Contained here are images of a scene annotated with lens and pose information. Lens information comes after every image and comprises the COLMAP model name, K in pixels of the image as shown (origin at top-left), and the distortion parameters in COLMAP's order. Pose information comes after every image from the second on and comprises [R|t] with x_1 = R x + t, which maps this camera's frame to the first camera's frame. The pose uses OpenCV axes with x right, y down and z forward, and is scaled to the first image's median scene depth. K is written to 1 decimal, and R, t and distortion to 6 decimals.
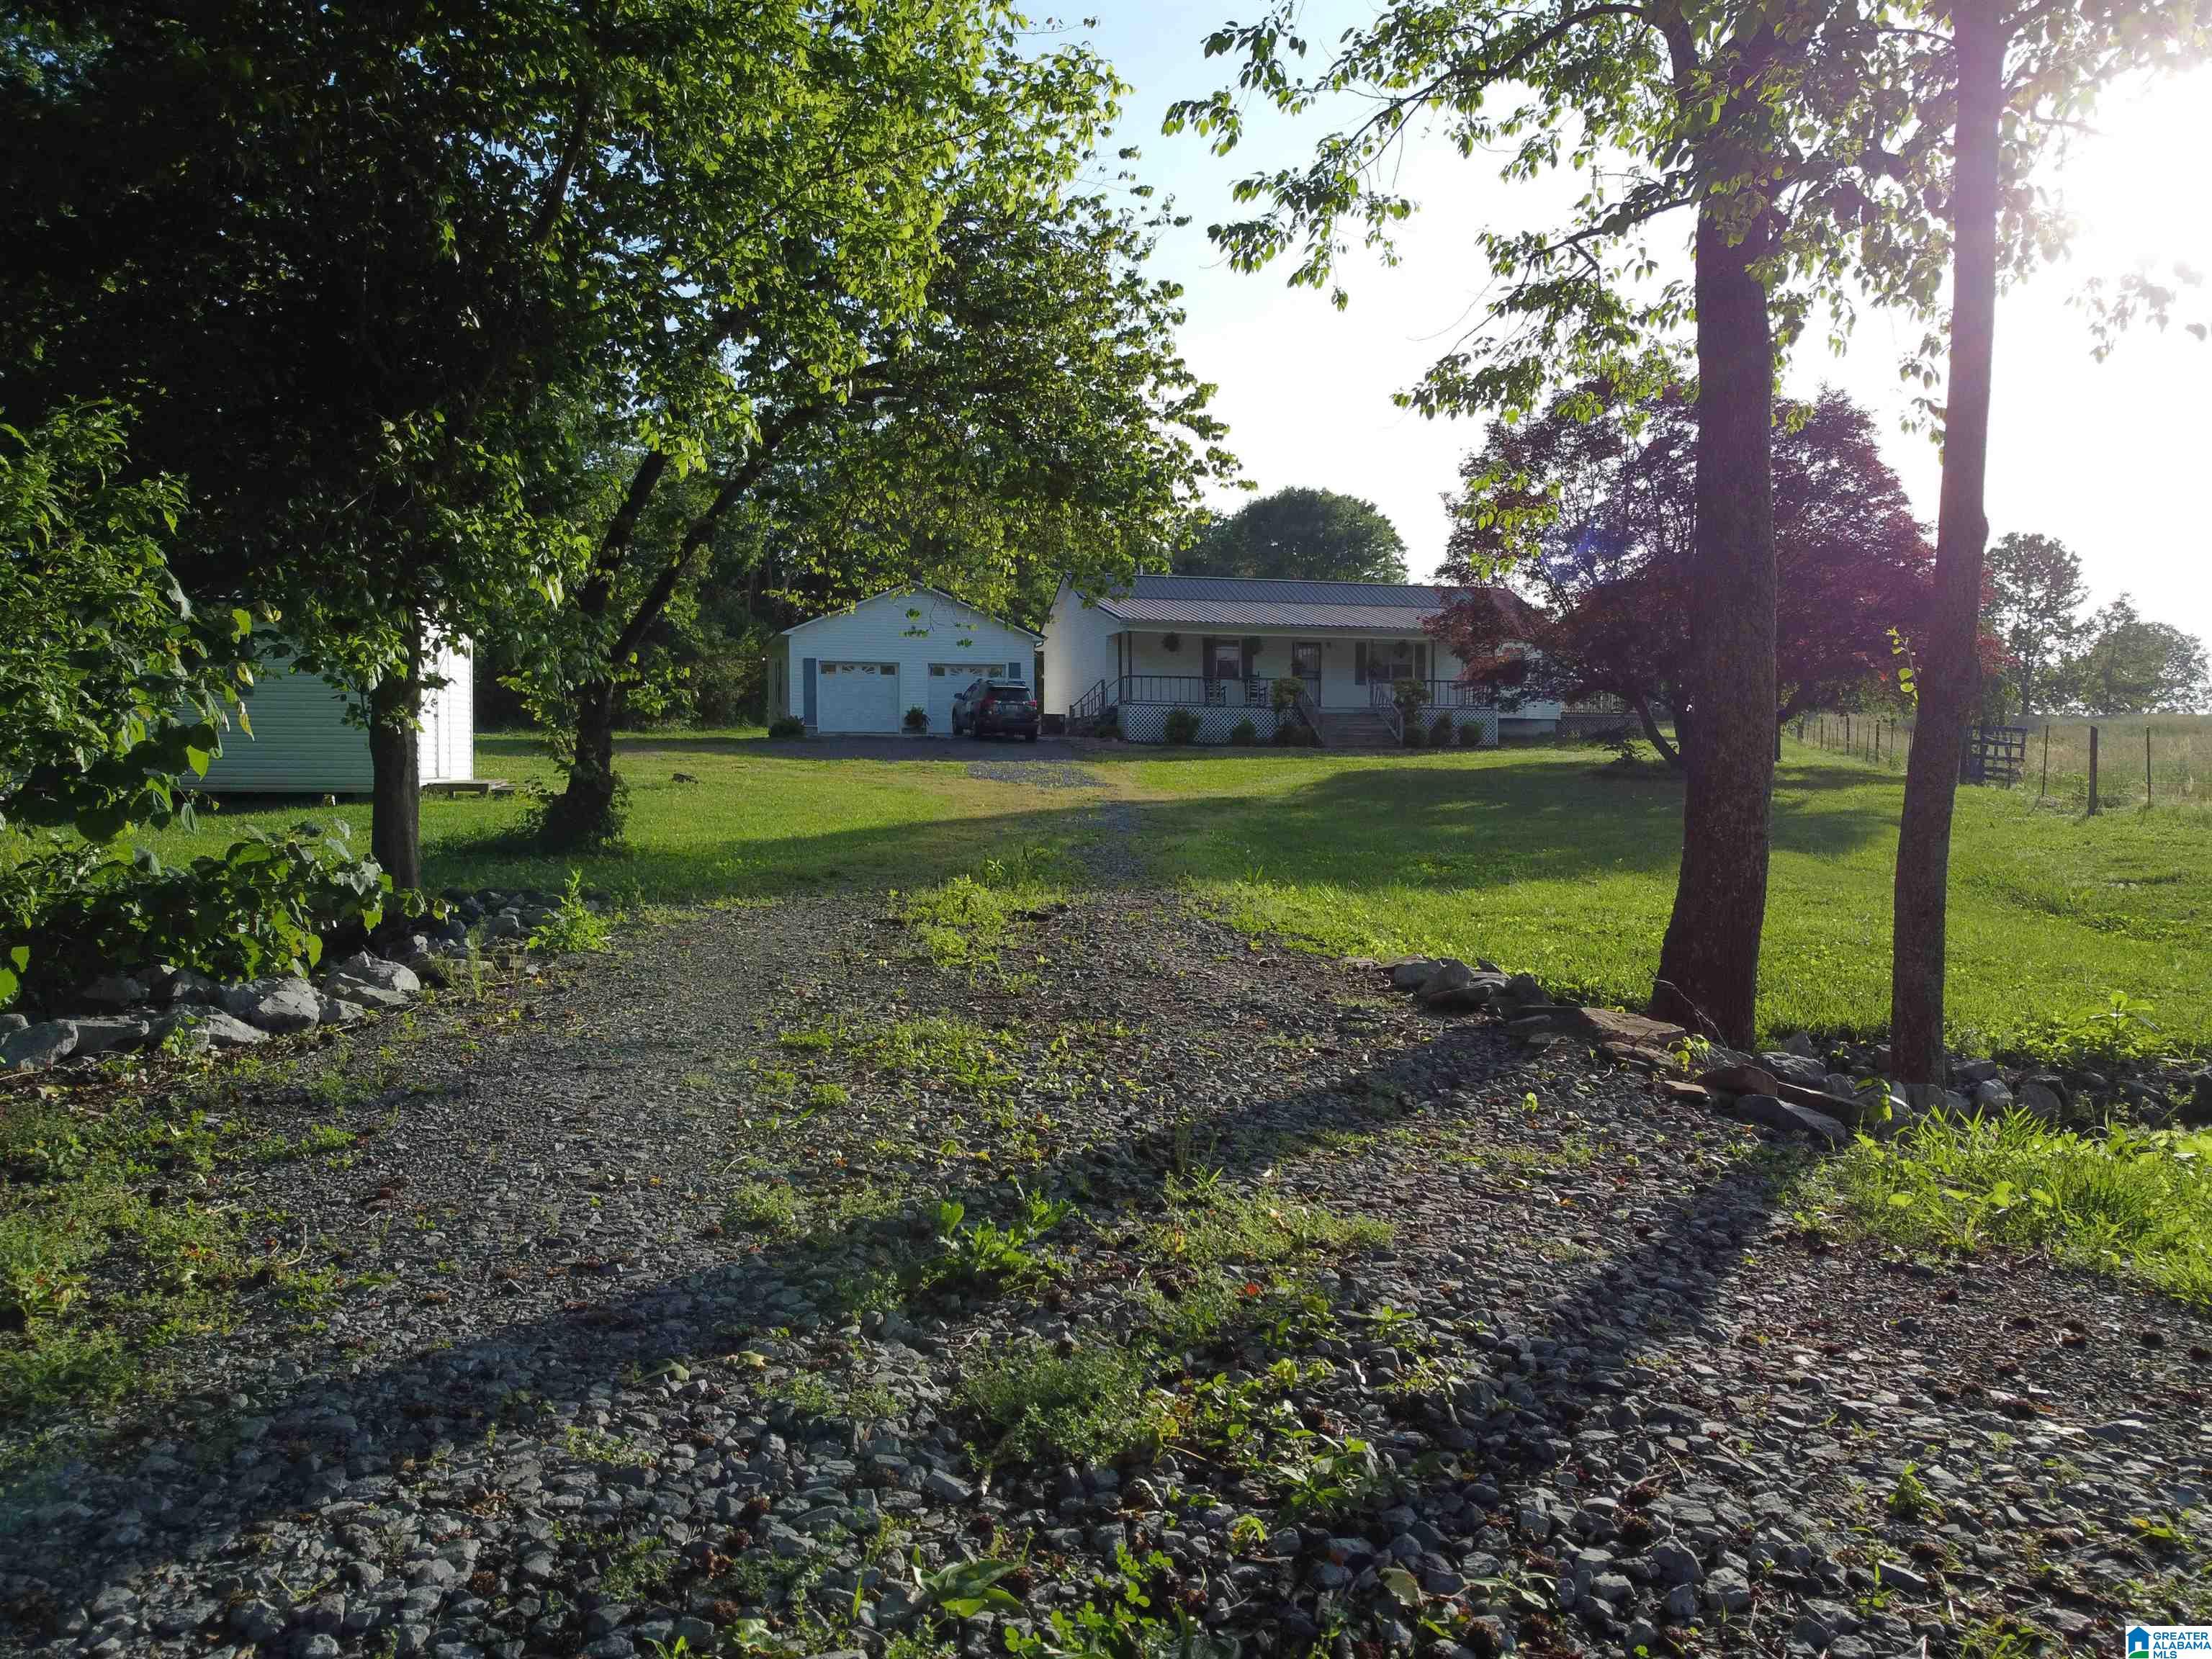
lens RADIAL K [[1677.5, 0, 1108.2], [0, 1677.5, 824.9], [0, 0, 1]] dist [-0.012115, 0.011118]
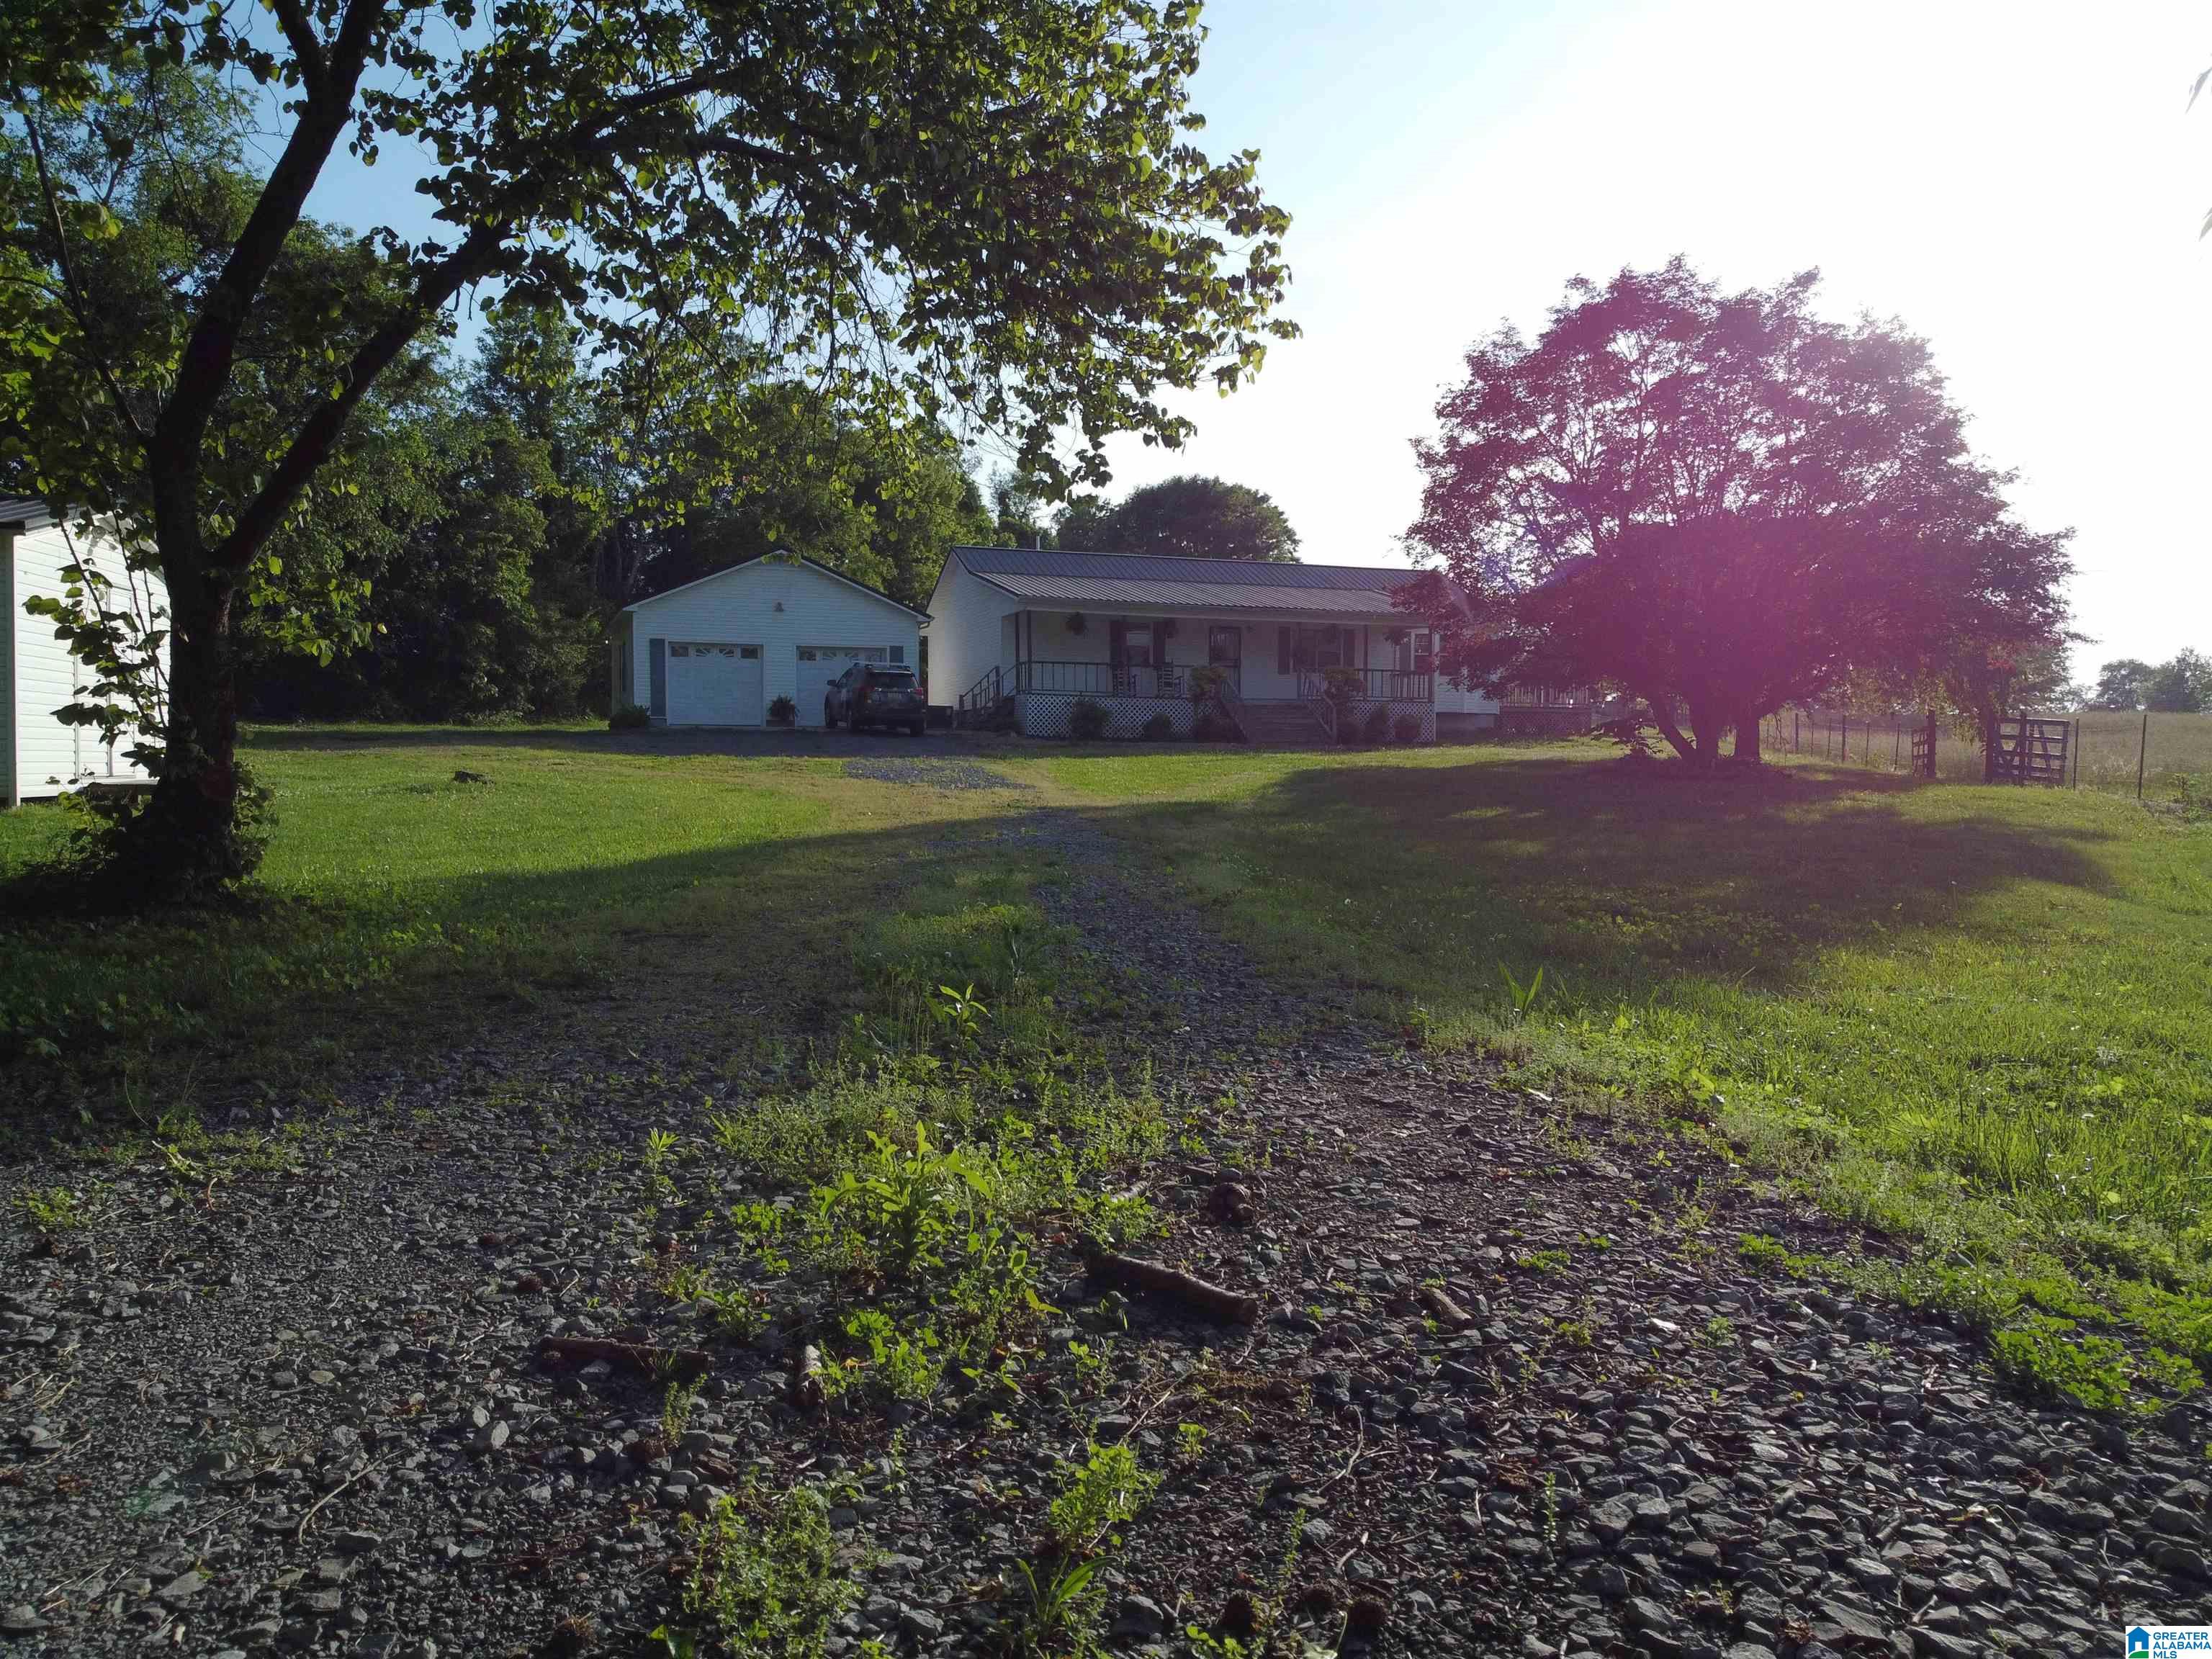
lens RADIAL K [[1677.5, 0, 1113.7], [0, 1677.5, 827.8], [0, 0, 1]] dist [-0.012115, 0.011118]
pose [[0.996926, -0.001534, 0.078335, -0.012123], [0.001415, 0.999998, 0.001573, -0.003268], [-0.078337, -0.001458, 0.996926, 0.125383]]
